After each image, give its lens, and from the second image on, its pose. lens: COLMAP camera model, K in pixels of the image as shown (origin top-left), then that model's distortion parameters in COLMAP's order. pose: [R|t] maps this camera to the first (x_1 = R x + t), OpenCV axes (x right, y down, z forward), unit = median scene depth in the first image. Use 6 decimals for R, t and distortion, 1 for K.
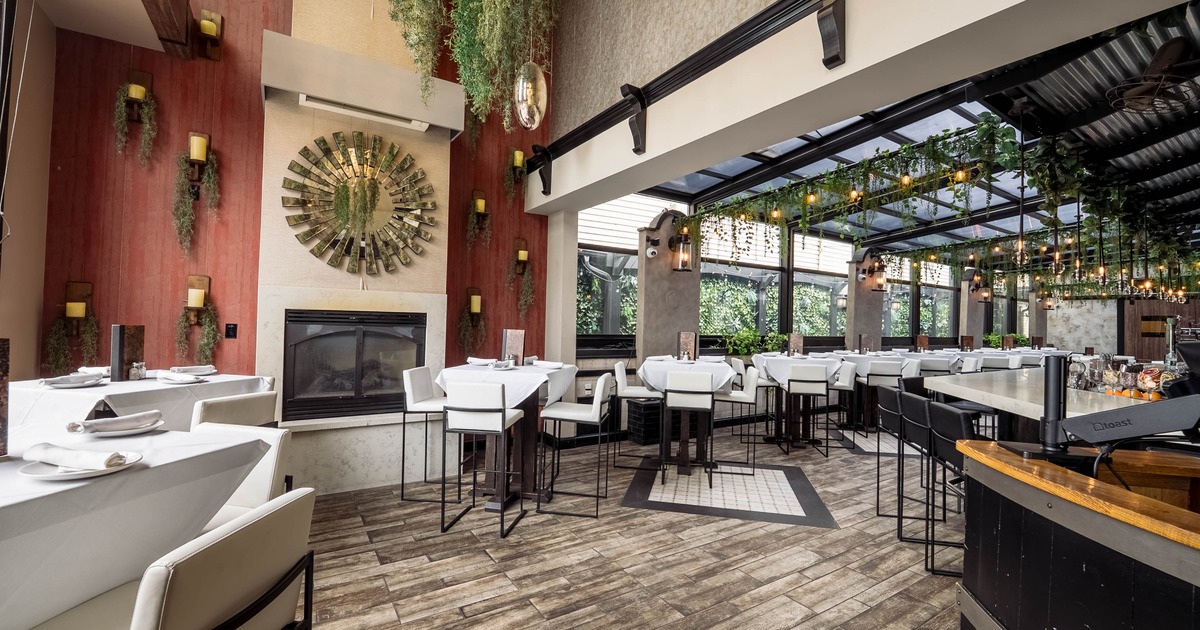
lens RADIAL K [[484.4, 0, 600.0], [0, 484.4, 315.0], [0, 0, 1]] dist [-0.012473, -0.000002]
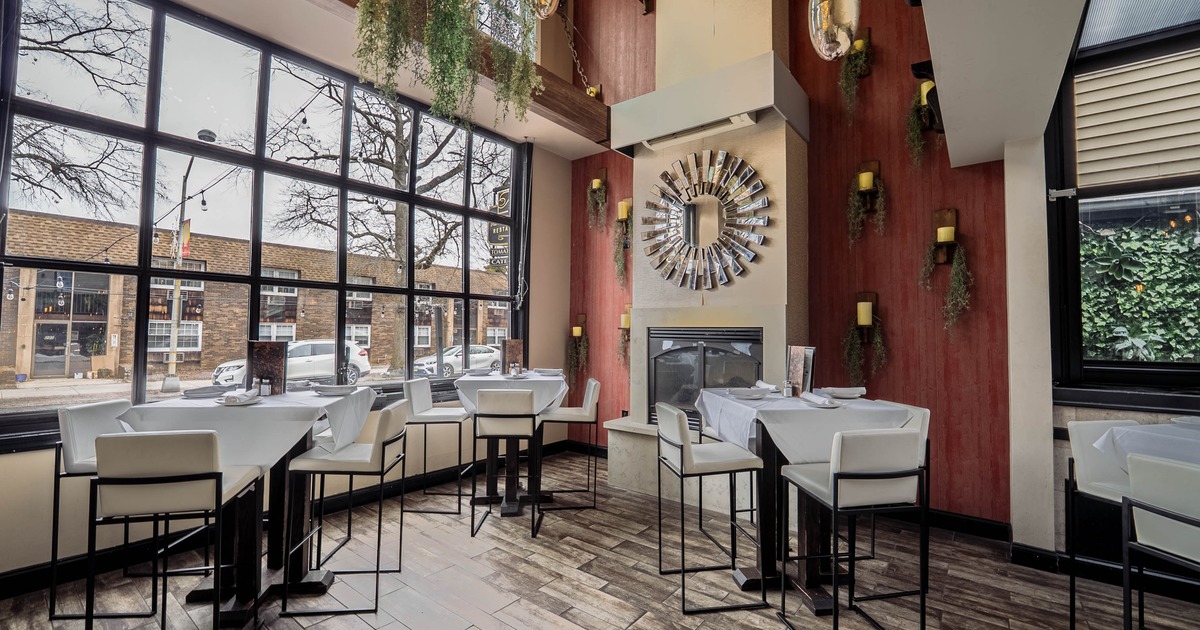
lens RADIAL K [[484.4, 0, 600.0], [0, 484.4, 315.0], [0, 0, 1]] dist [-0.012473, -0.000002]
pose [[0.331127, -0.054564, -0.942007, 0.394515], [0.011239, 0.998484, -0.053885, 0.019236], [0.943519, 0.007255, 0.331239, 0.478217]]
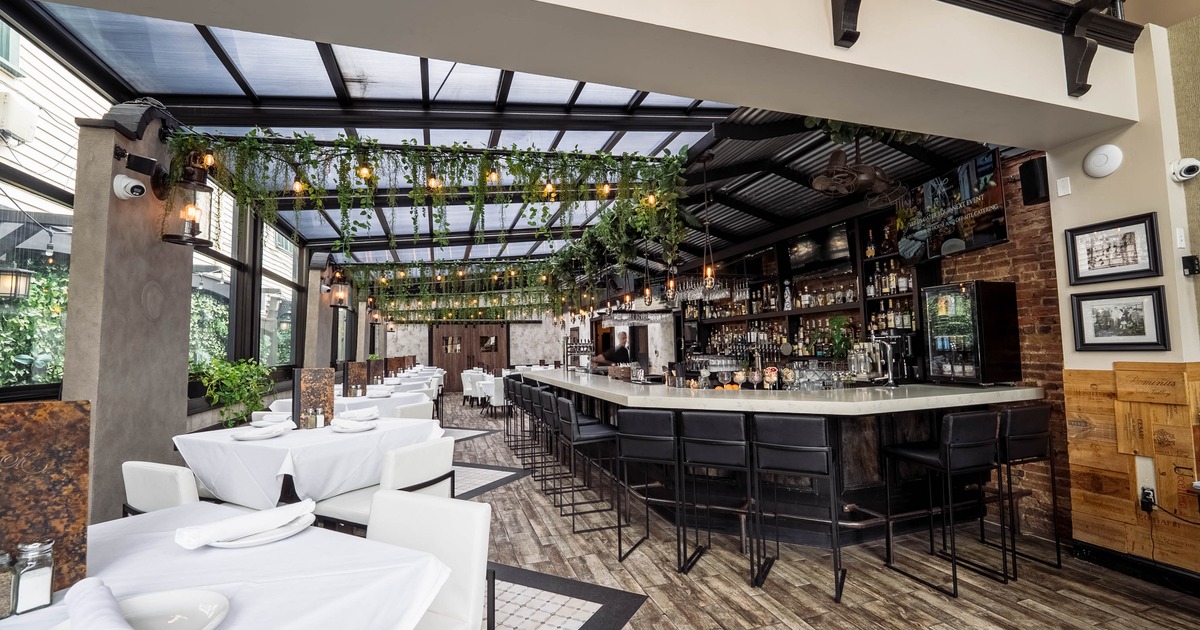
lens RADIAL K [[504.5, 0, 600.0], [0, 504.5, 315.0], [0, 0, 1]] dist [-0.015378, 0.000006]
pose [[0.264565, 0.034864, 0.963737, -0.283890], [0.012757, 0.999132, -0.039647, 0.007577], [-0.964283, 0.022784, 0.263891, 0.700367]]
